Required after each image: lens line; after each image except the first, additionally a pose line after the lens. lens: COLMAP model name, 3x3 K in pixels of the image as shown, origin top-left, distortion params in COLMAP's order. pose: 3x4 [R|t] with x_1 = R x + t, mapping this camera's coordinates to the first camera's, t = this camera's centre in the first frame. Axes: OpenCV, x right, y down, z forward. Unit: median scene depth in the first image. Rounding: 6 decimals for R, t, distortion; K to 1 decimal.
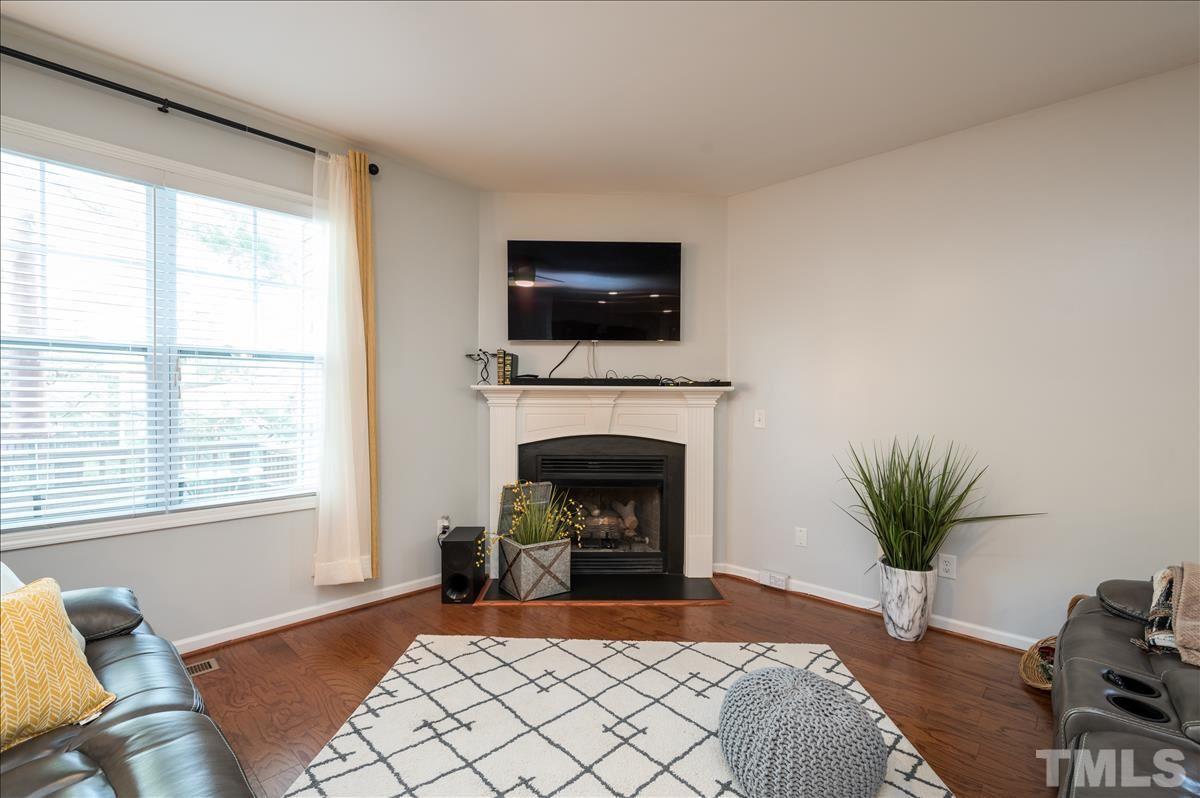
lens RADIAL K [[531.3, 0, 601.0], [0, 531.3, 397.6], [0, 0, 1]] dist [0.014229, 0.000541]
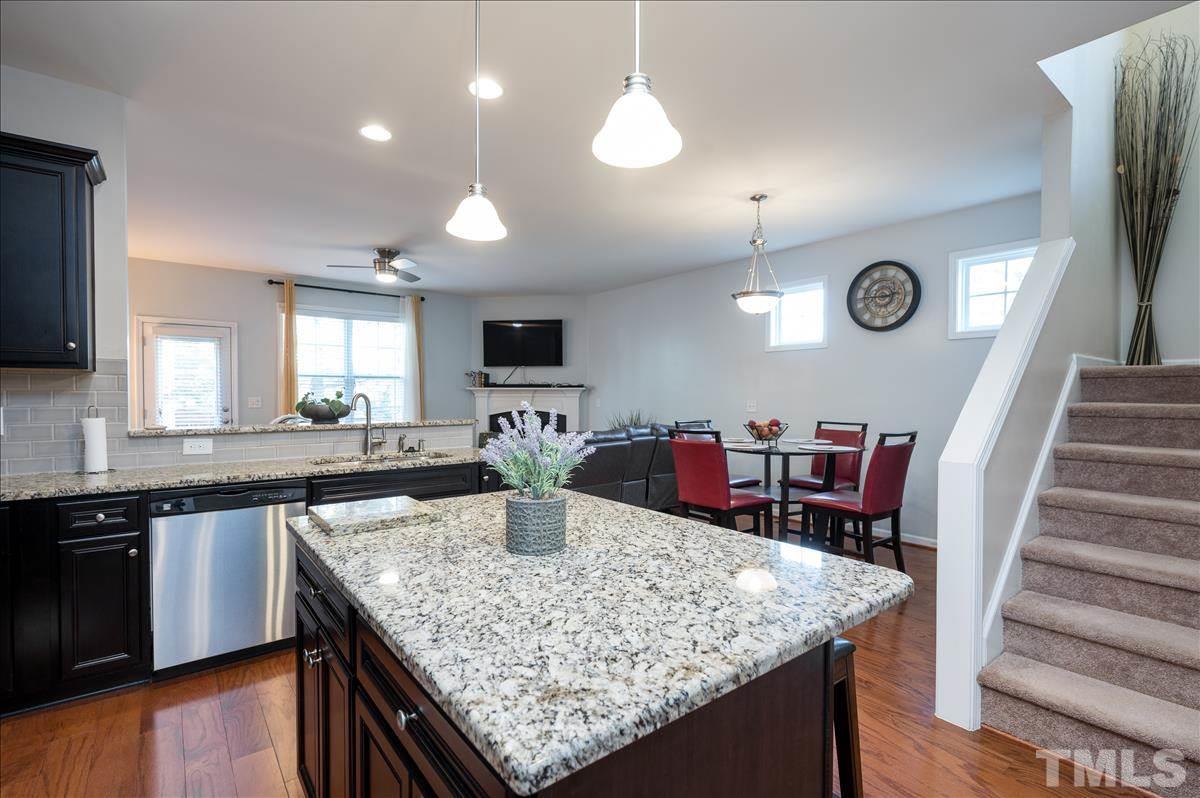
lens RADIAL K [[551.5, 0, 587.2], [0, 551.5, 398.0], [0, 0, 1]] dist [0.001848, -0.001292]
pose [[0.985328, -0.003848, -0.170630, 0.685709], [0.004502, 0.999984, 0.003444, 0.013385], [0.170614, -0.004162, 0.985329, -1.250365]]
